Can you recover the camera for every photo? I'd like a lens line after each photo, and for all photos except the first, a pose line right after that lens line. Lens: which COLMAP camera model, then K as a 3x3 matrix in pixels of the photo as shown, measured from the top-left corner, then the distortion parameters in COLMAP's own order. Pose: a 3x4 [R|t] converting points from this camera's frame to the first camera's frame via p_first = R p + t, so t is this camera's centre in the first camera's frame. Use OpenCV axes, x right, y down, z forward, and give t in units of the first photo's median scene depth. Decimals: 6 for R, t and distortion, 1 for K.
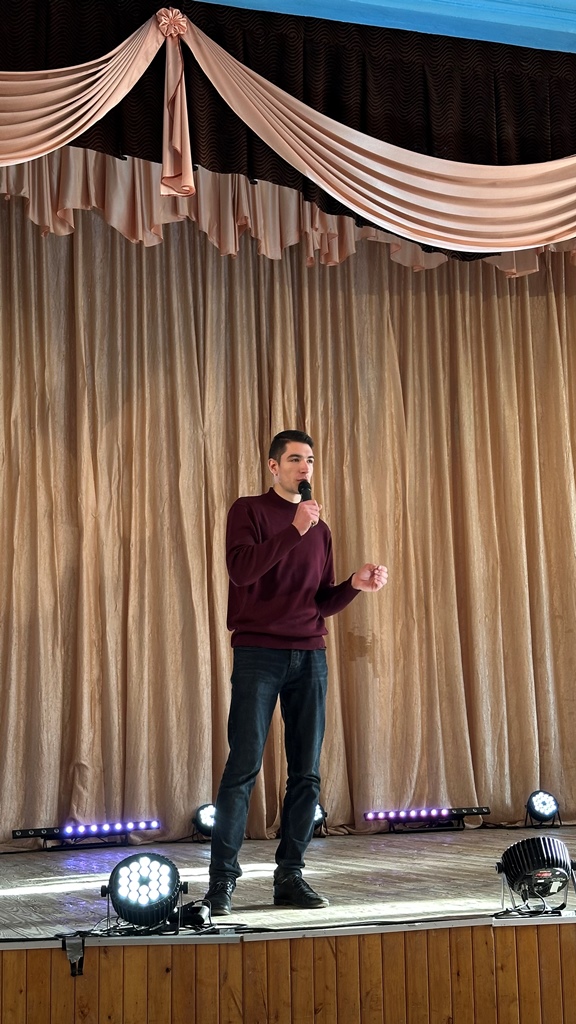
lens RADIAL K [[1491.2, 0, 272.4], [0, 1491.2, 511.5], [0, 0, 1]] dist [0.118506, 0.000000]
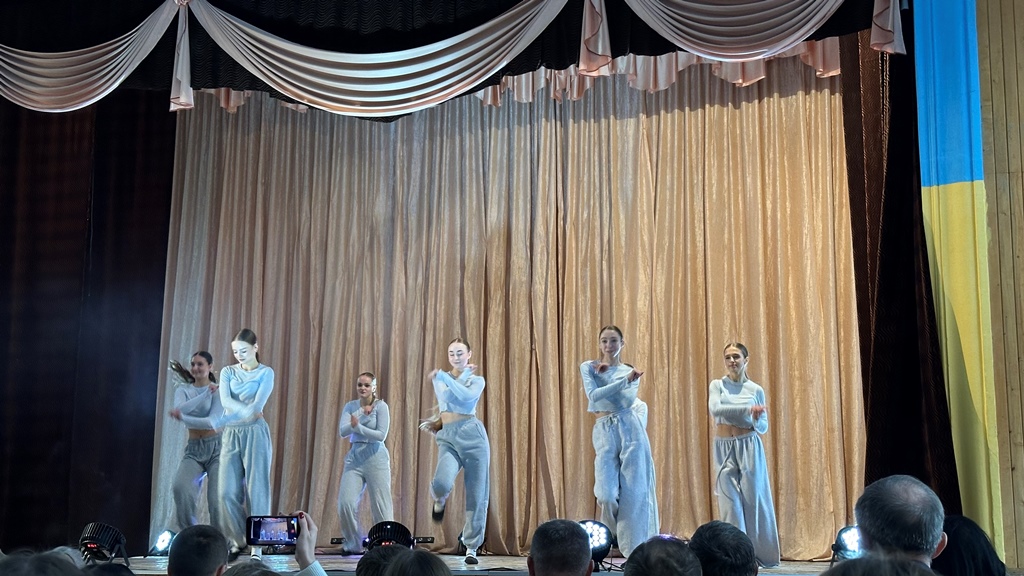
lens RADIAL K [[1444.1, 0, 512.0], [0, 1444.1, 266.3], [0, 0, 1]] dist [0.084313, 0.000000]
pose [[0.824238, -0.060765, -0.562974, 0.951712], [0.055208, 0.998112, -0.026902, 0.004928], [0.563546, -0.008907, 0.826037, -0.024918]]
